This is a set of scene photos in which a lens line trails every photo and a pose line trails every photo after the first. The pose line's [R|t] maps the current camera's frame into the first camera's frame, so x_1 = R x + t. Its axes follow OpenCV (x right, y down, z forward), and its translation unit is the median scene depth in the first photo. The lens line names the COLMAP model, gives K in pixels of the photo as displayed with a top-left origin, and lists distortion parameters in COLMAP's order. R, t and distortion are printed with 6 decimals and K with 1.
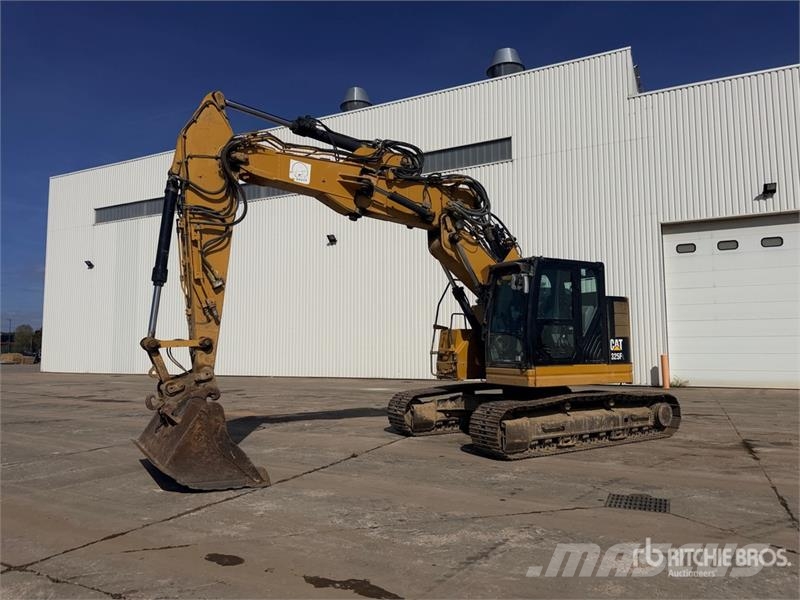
lens RADIAL K [[551.3, 0, 400.0], [0, 551.3, 300.0], [0, 0, 1]] dist [0.132747, -0.176257]
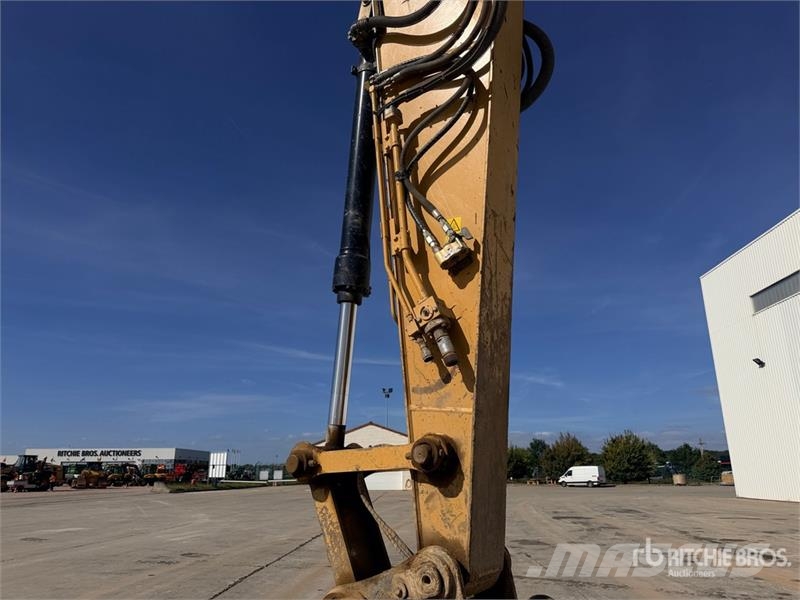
lens RADIAL K [[571.1, 0, 400.0], [0, 571.1, 300.0], [0, 0, 1]] dist [0.004542, -0.006824]
pose [[0.414969, -0.261752, -0.871371, -0.061061], [0.083157, 0.964626, -0.250164, 0.054379], [0.906027, 0.031350, 0.422056, 0.654352]]
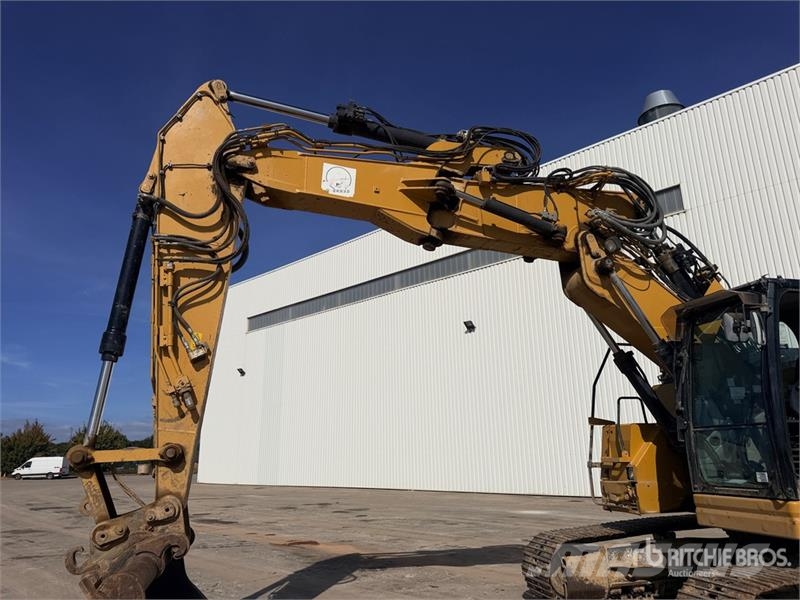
lens RADIAL K [[564.1, 0, 396.5], [0, 564.1, 292.5], [0, 0, 1]] dist [0.041253, -0.051595]
pose [[0.957170, -0.090565, -0.274998, 0.047832], [0.036338, 0.979885, -0.196225, 0.027717], [0.287238, 0.177828, 0.941208, 0.357572]]
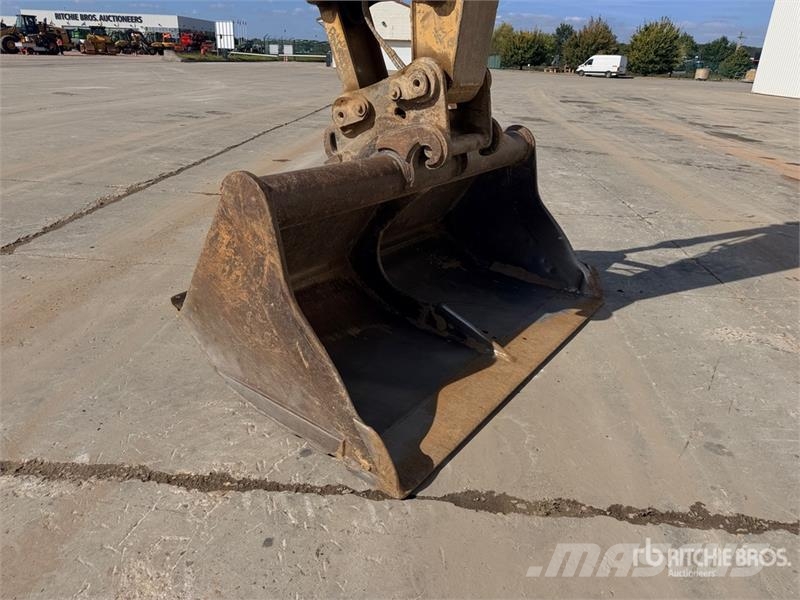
lens RADIAL K [[571.4, 0, 396.0], [0, 571.4, 296.4], [0, 0, 1]] dist [0.002369, -0.006159]
pose [[0.387138, 0.377000, -0.841424, -0.018817], [0.040134, 0.904831, 0.423875, 0.078149], [0.921148, -0.197868, 0.335164, 0.641348]]
